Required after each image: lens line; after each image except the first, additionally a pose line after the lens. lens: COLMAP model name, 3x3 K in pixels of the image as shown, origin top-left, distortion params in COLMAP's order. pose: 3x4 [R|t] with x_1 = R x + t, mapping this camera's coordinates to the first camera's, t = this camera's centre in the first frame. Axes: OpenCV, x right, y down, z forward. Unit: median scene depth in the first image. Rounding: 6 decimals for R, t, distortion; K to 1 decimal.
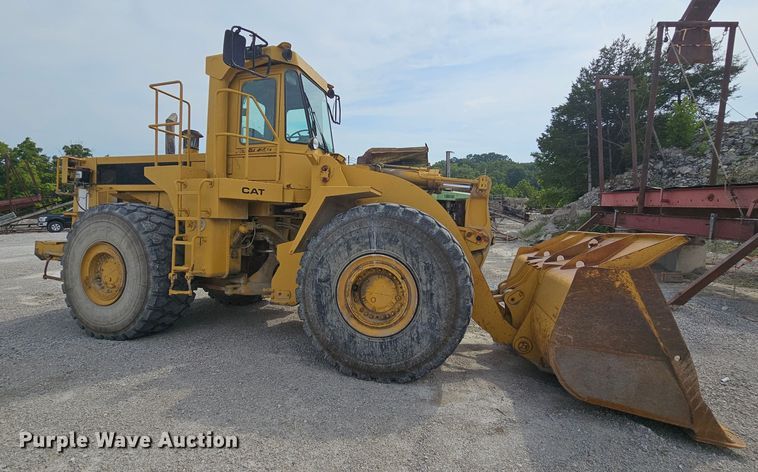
lens RADIAL K [[350.8, 0, 369.0], [0, 350.8, 236.6], [0, 0, 1]] dist [-0.002107, -0.000143]
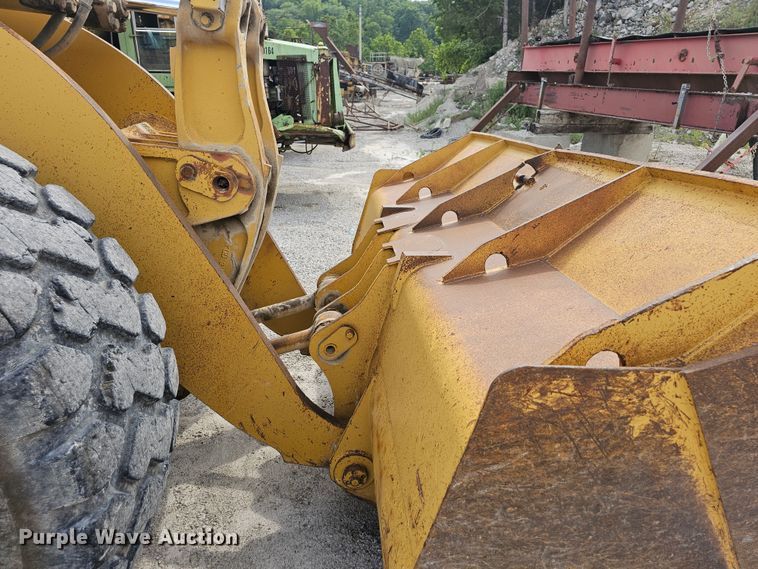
lens RADIAL K [[505.5, 0, 379.0], [0, 505.5, 284.5], [0, 0, 1]] dist [0.046455, -0.037806]
pose [[0.941820, -0.129724, 0.310074, 0.132342], [0.028949, 0.950399, 0.309685, -0.020964], [-0.334868, -0.282691, 0.898860, 0.229595]]
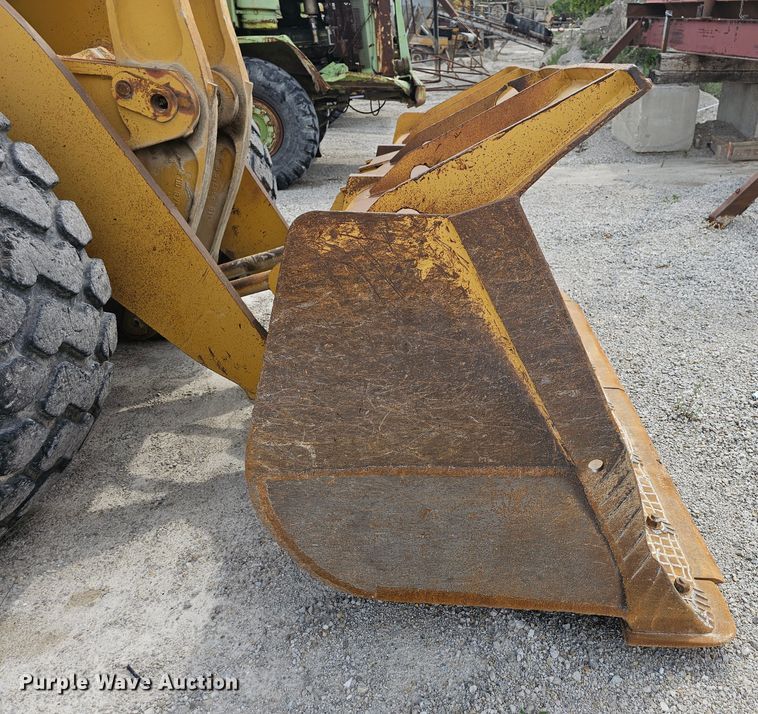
lens RADIAL K [[631.4, 0, 476.6], [0, 631.4, 353.2], [0, 0, 1]] dist [0.067740, -0.077220]
pose [[0.953782, -0.155608, 0.257074, 0.180817], [0.044495, 0.919185, 0.391304, 0.000207], [-0.297188, -0.361780, 0.883626, 0.151976]]
